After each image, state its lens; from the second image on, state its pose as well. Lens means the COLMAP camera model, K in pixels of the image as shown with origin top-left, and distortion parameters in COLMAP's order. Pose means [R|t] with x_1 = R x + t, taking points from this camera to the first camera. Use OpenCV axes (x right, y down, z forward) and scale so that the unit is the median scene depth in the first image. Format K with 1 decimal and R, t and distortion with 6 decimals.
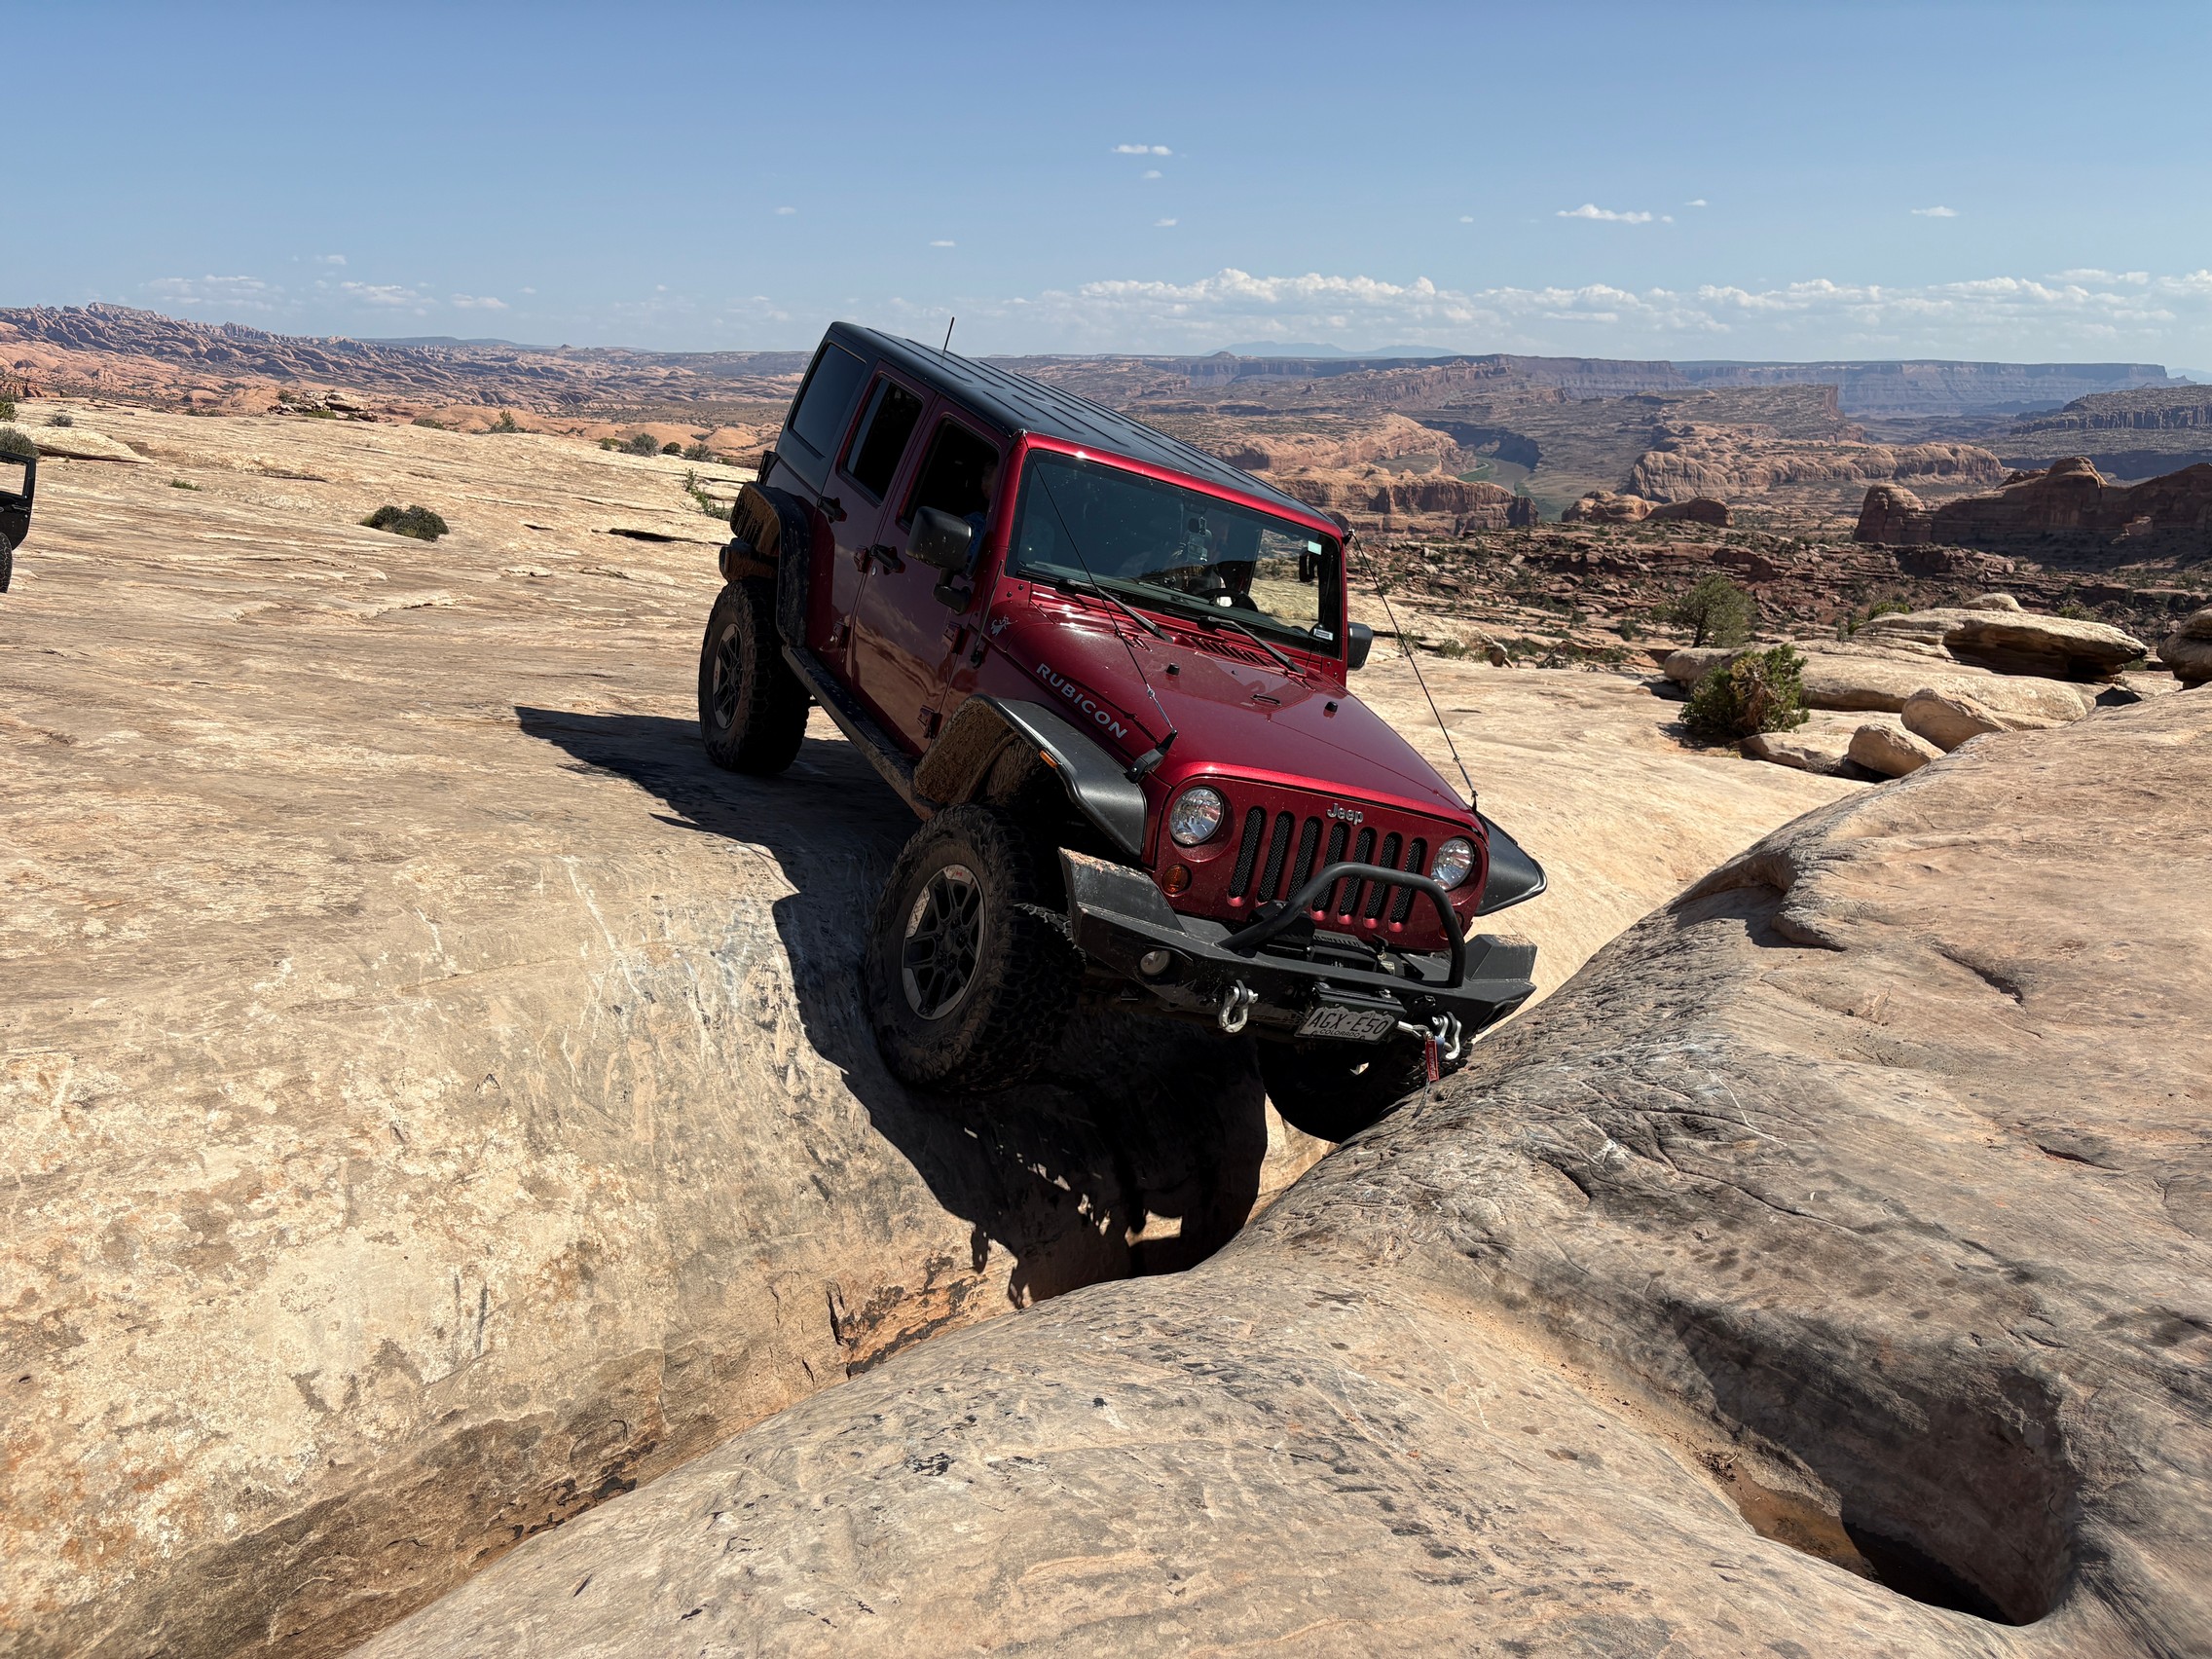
lens RADIAL K [[1667.7, 0, 1126.8], [0, 1667.7, 823.1], [0, 0, 1]] dist [0.022206, -0.004631]
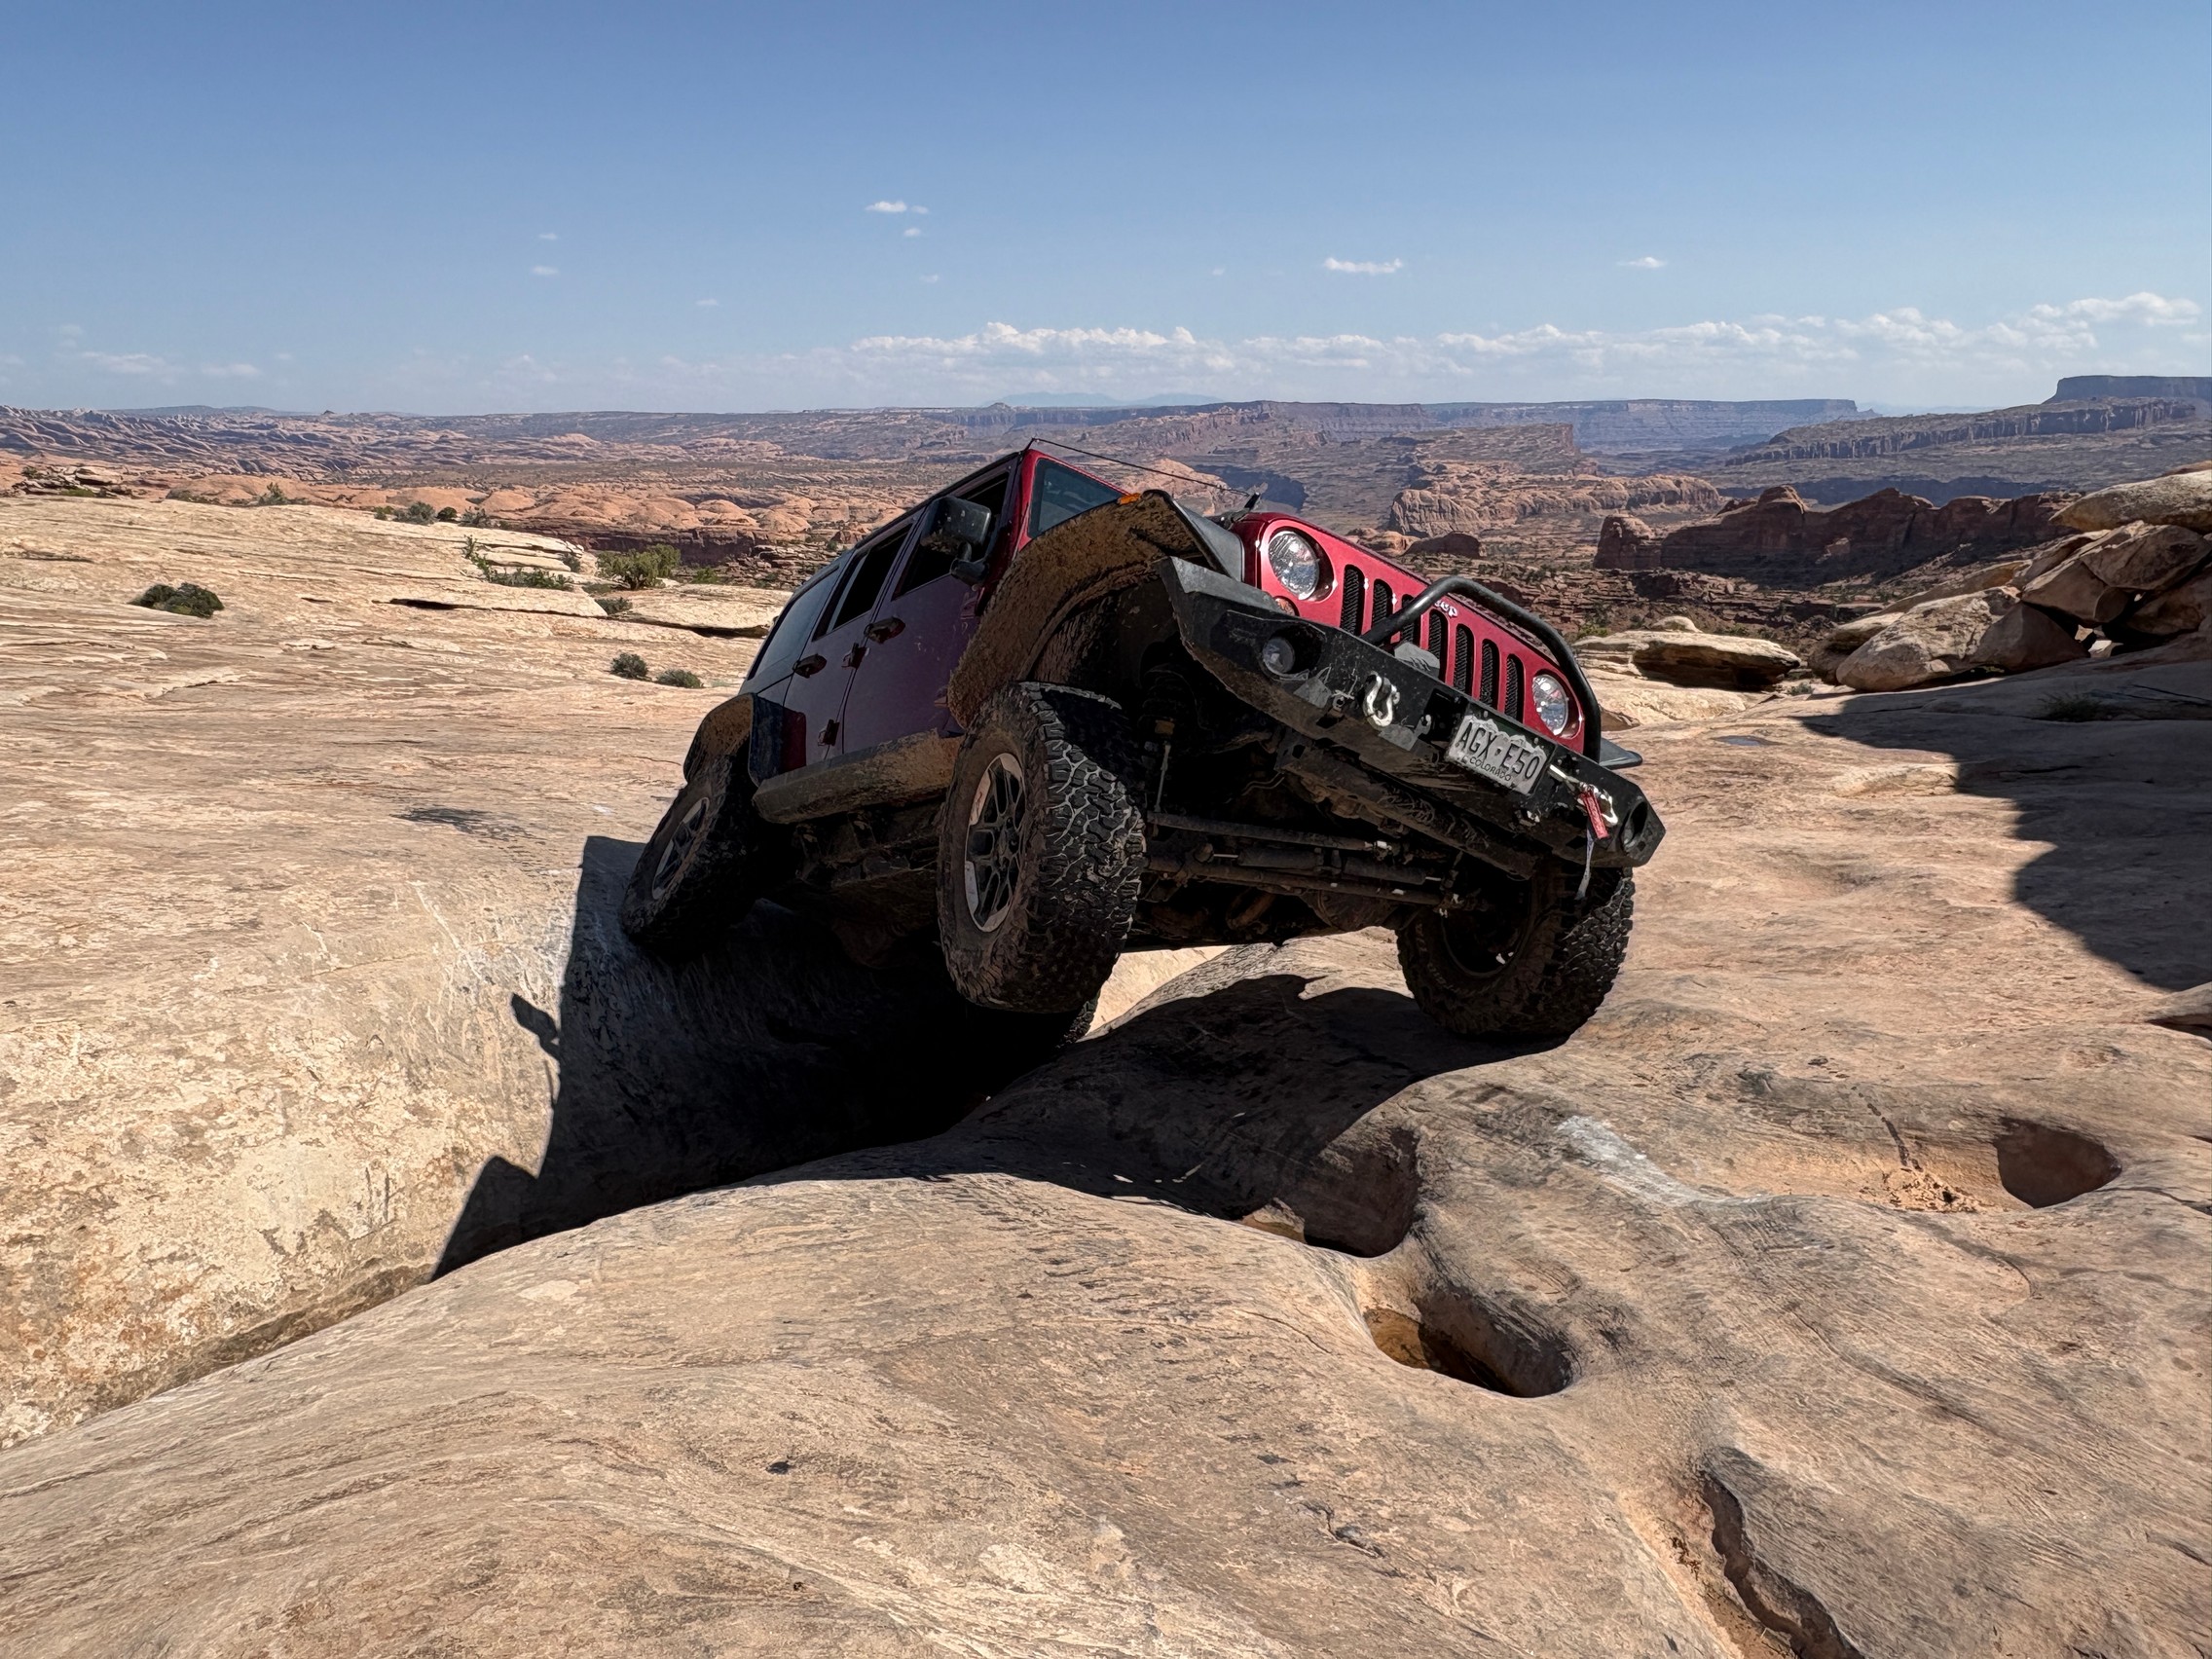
lens RADIAL K [[1625.6, 0, 1121.5], [0, 1625.6, 858.1], [0, 0, 1]] dist [-0.002739, 0.004538]
pose [[0.991640, -0.053460, 0.117443, 0.072070], [0.053657, 0.998558, 0.001488, 0.038432], [-0.117353, 0.004826, 0.993079, -0.382158]]
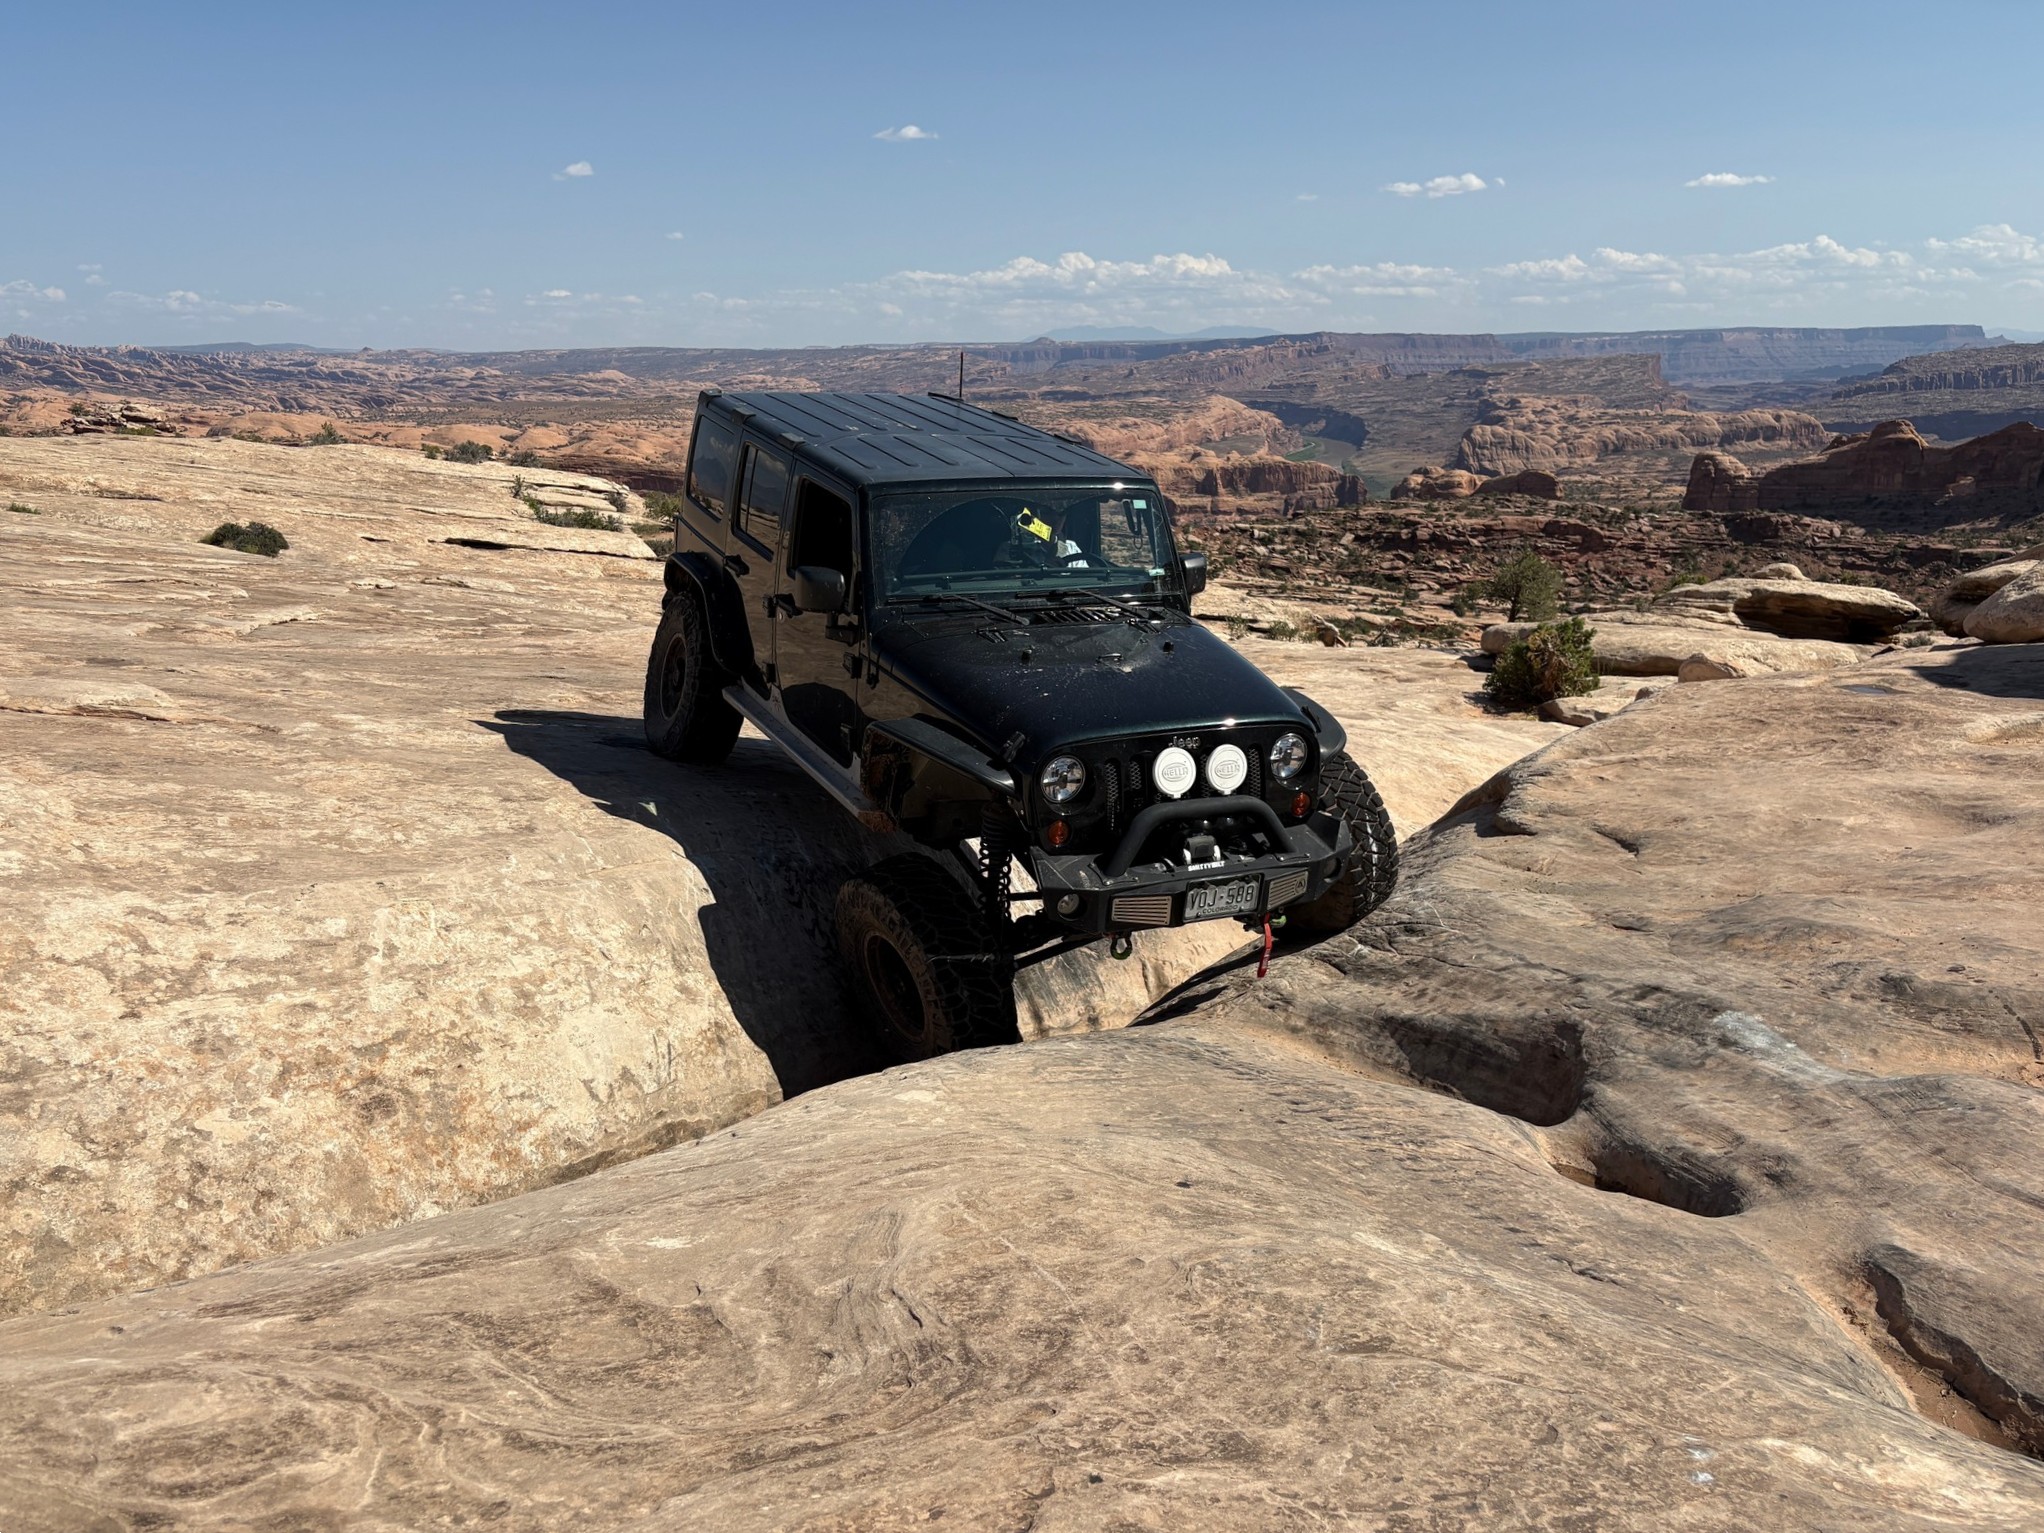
lens RADIAL K [[1709.9, 0, 1022.0], [0, 1709.9, 766.5], [0, 0, 1]] dist [0.029749, -0.019836]
pose [[0.998737, -0.035010, 0.036048, -0.082095], [0.036081, 0.998913, -0.029500, 0.063363], [-0.034976, 0.030763, 0.998915, -0.620473]]
